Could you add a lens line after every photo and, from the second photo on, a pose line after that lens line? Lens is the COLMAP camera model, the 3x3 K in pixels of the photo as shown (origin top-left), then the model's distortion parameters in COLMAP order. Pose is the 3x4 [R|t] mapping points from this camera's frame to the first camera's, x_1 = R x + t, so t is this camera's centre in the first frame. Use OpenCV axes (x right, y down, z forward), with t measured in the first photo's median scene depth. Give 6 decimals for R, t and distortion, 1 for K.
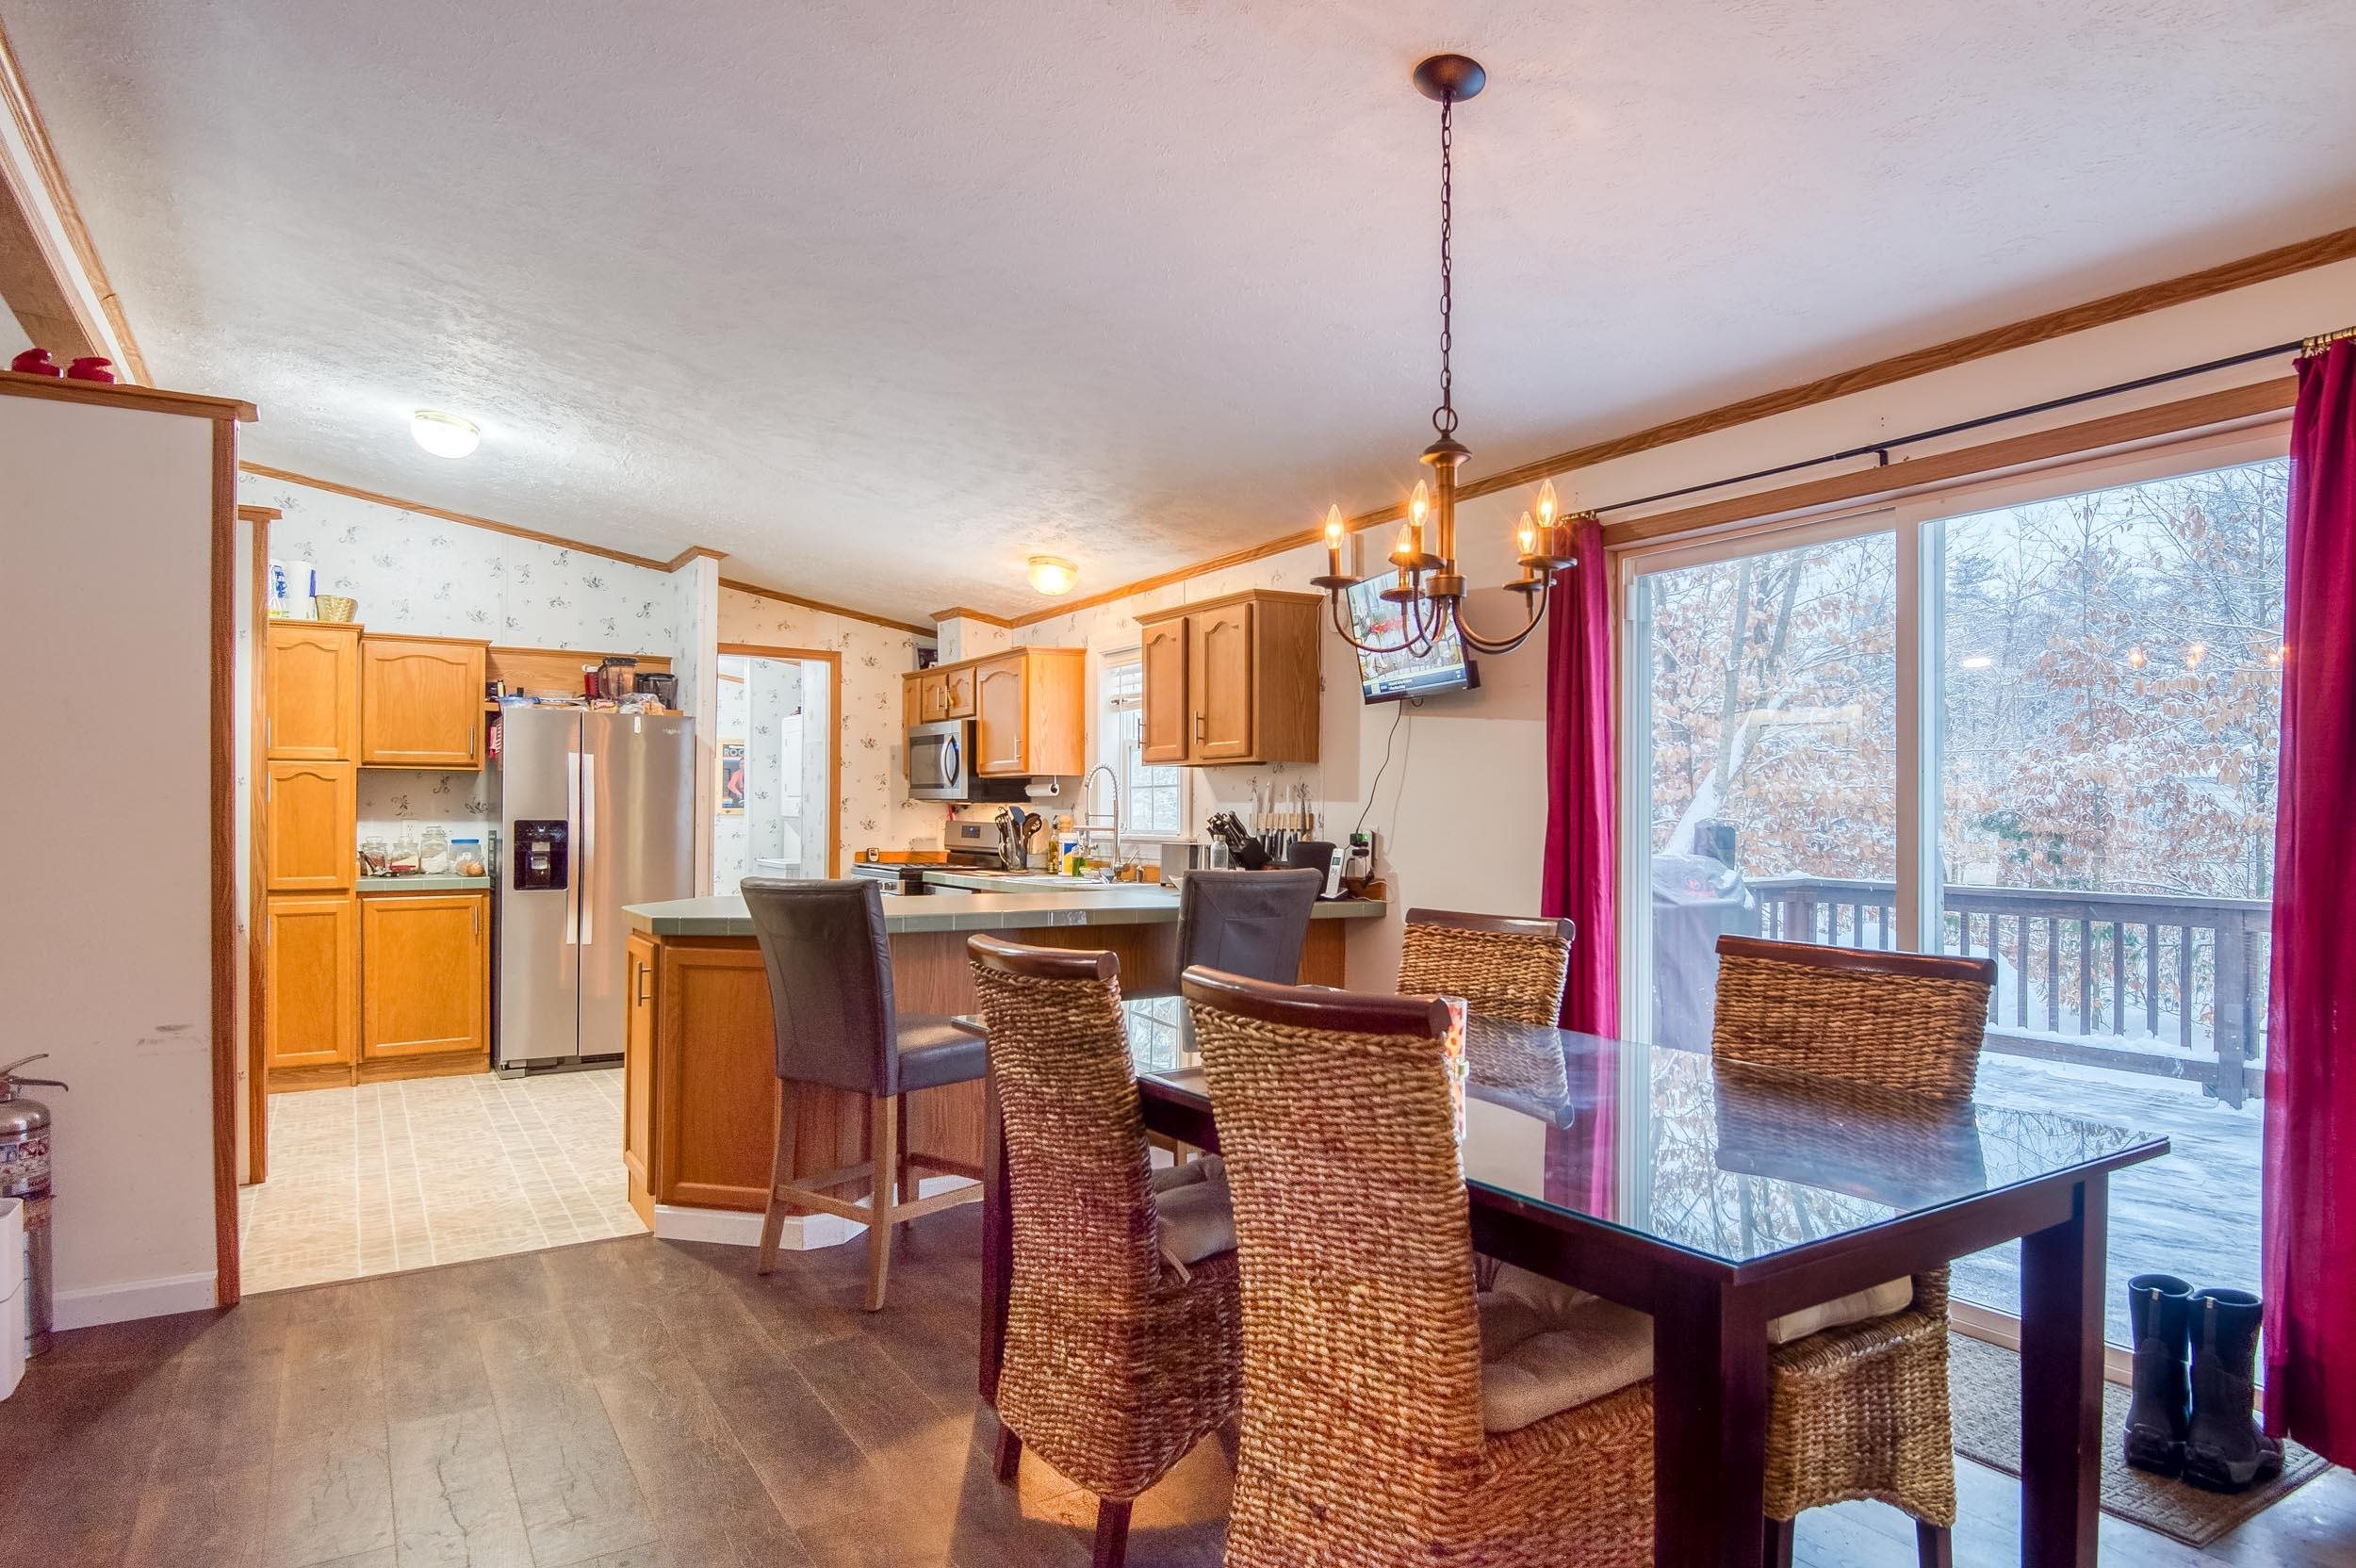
lens RADIAL K [[1370.8, 0, 1125.5], [0, 1370.8, 798.4], [0, 0, 1]] dist [0.000217, -0.000525]
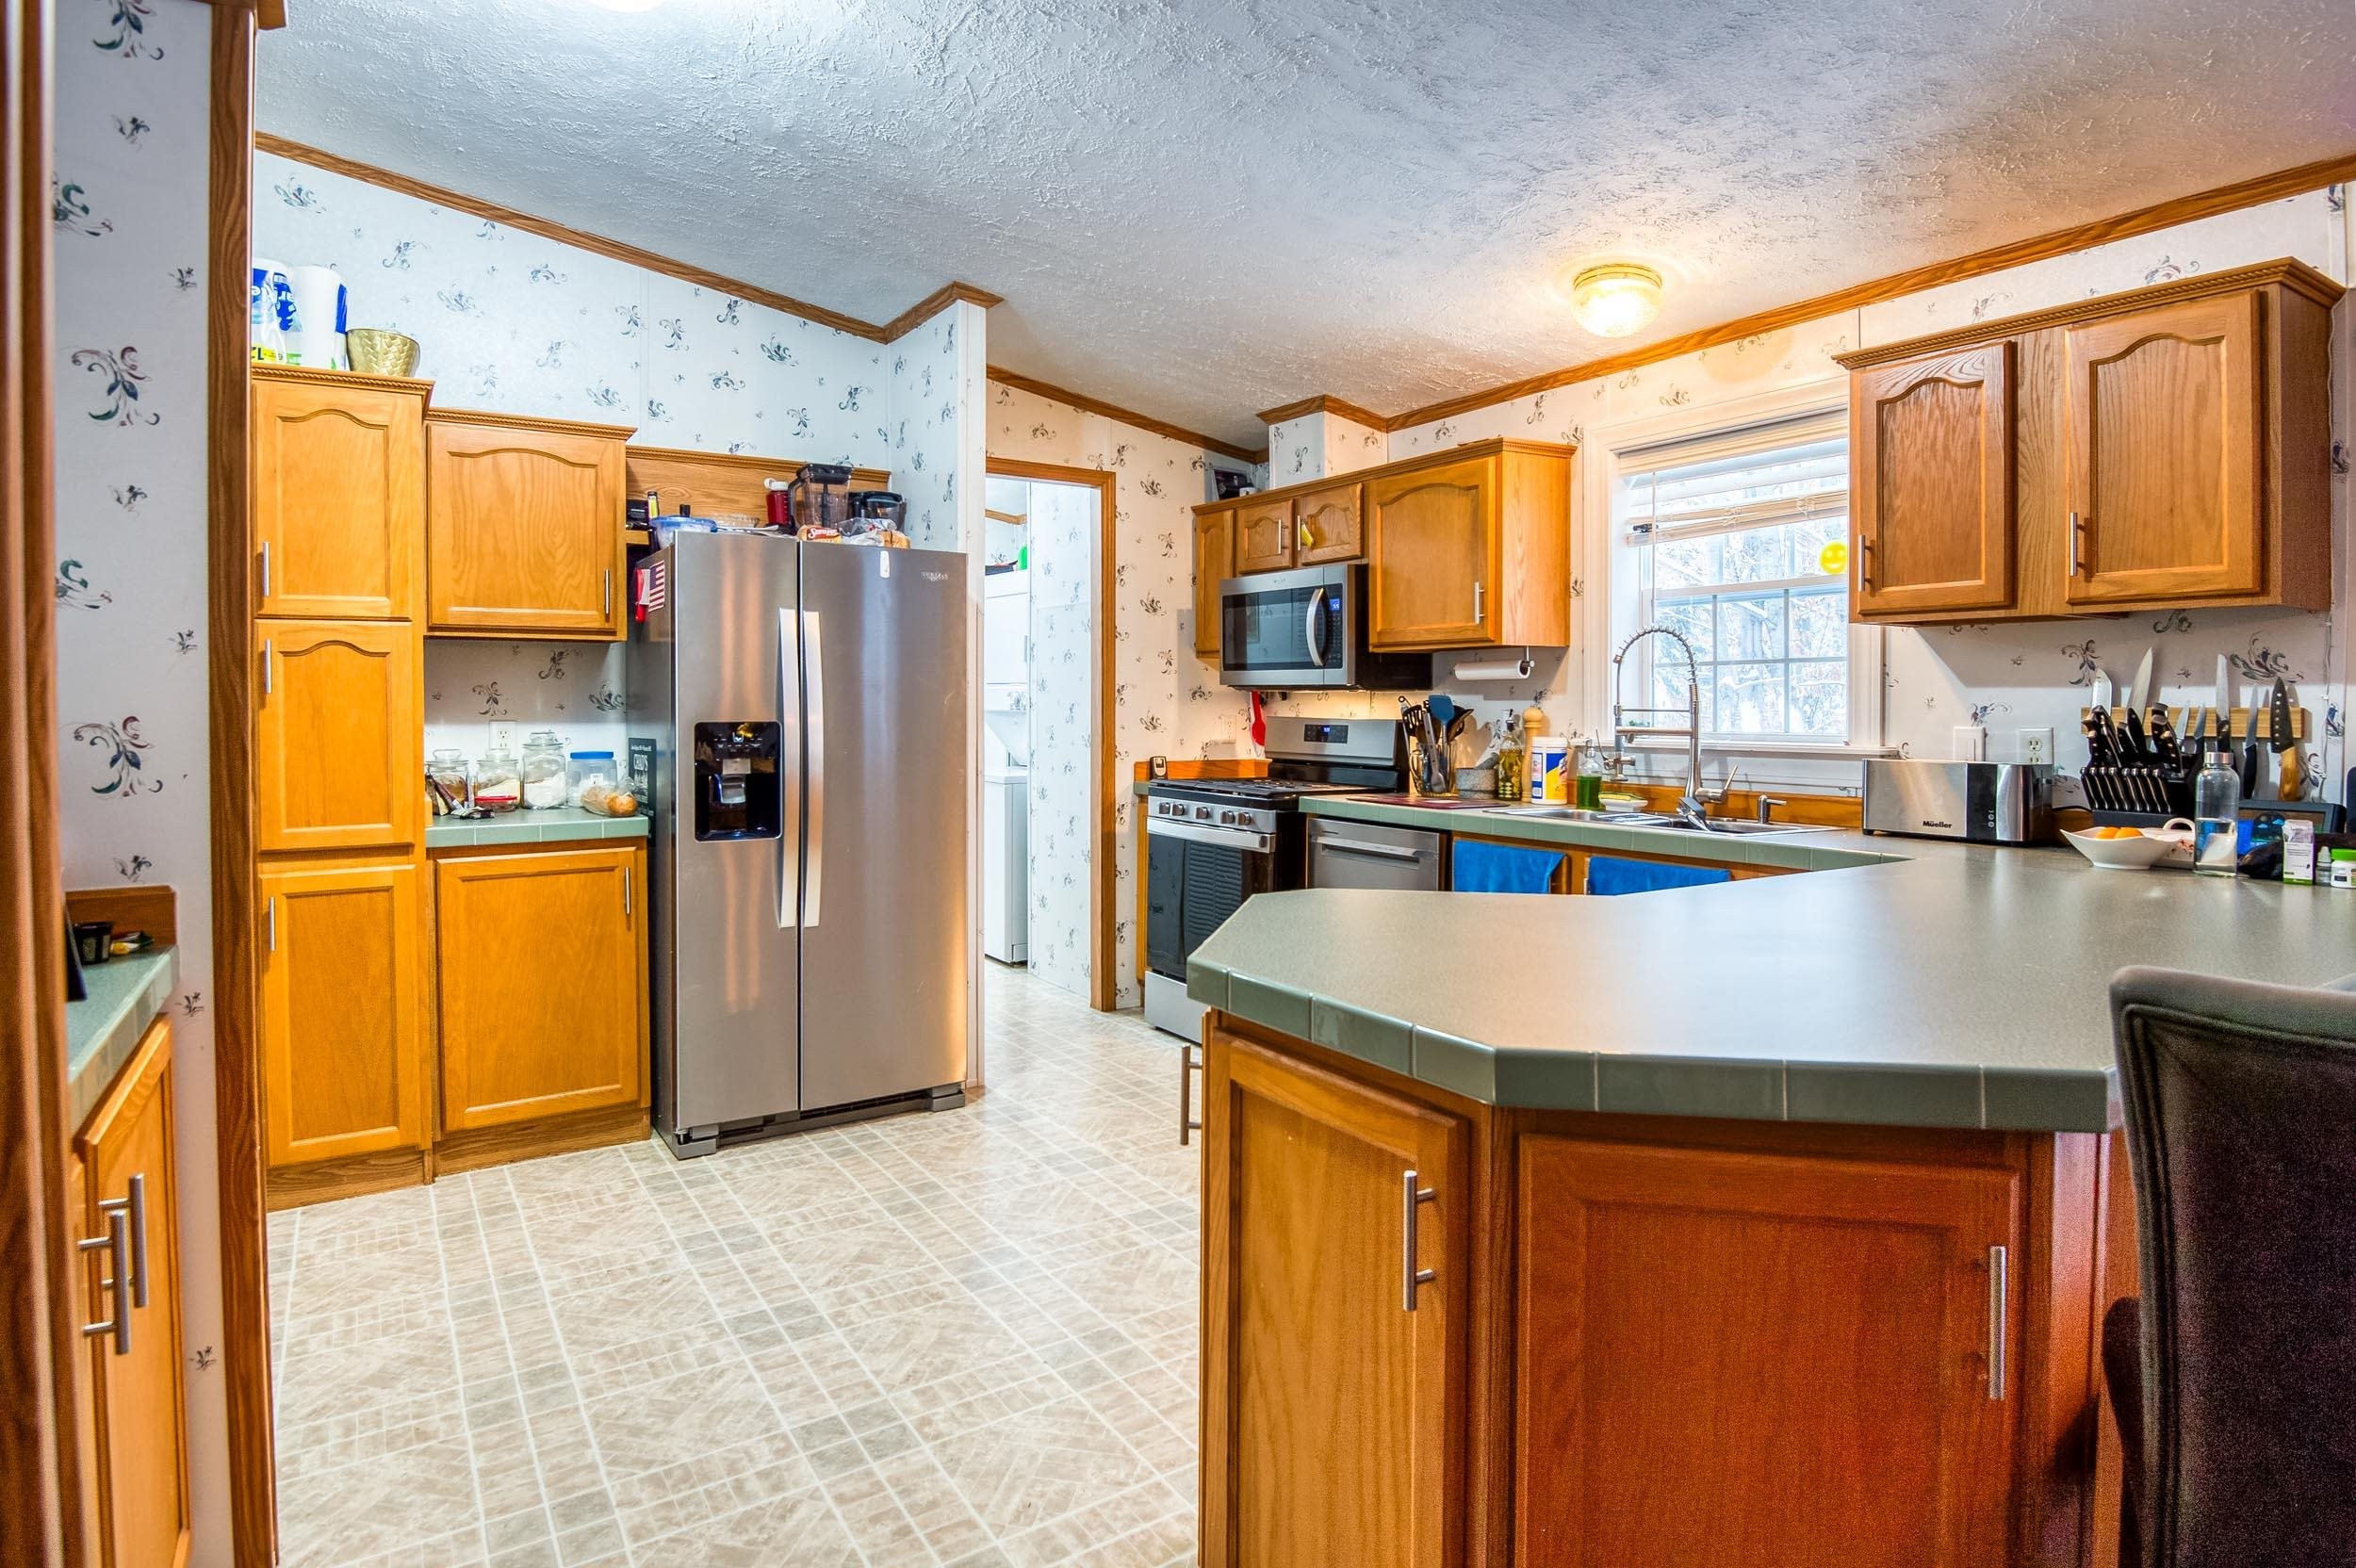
lens RADIAL K [[1292.8, 0, 1138.1], [0, 1292.8, 716.5], [0, 0, 1]] dist [-0.002177, -0.000553]
pose [[0.999621, -0.004616, 0.027135, -0.261796], [0.004027, 0.999756, 0.021737, 0.001897], [-0.027229, -0.021619, 0.999395, 0.426122]]
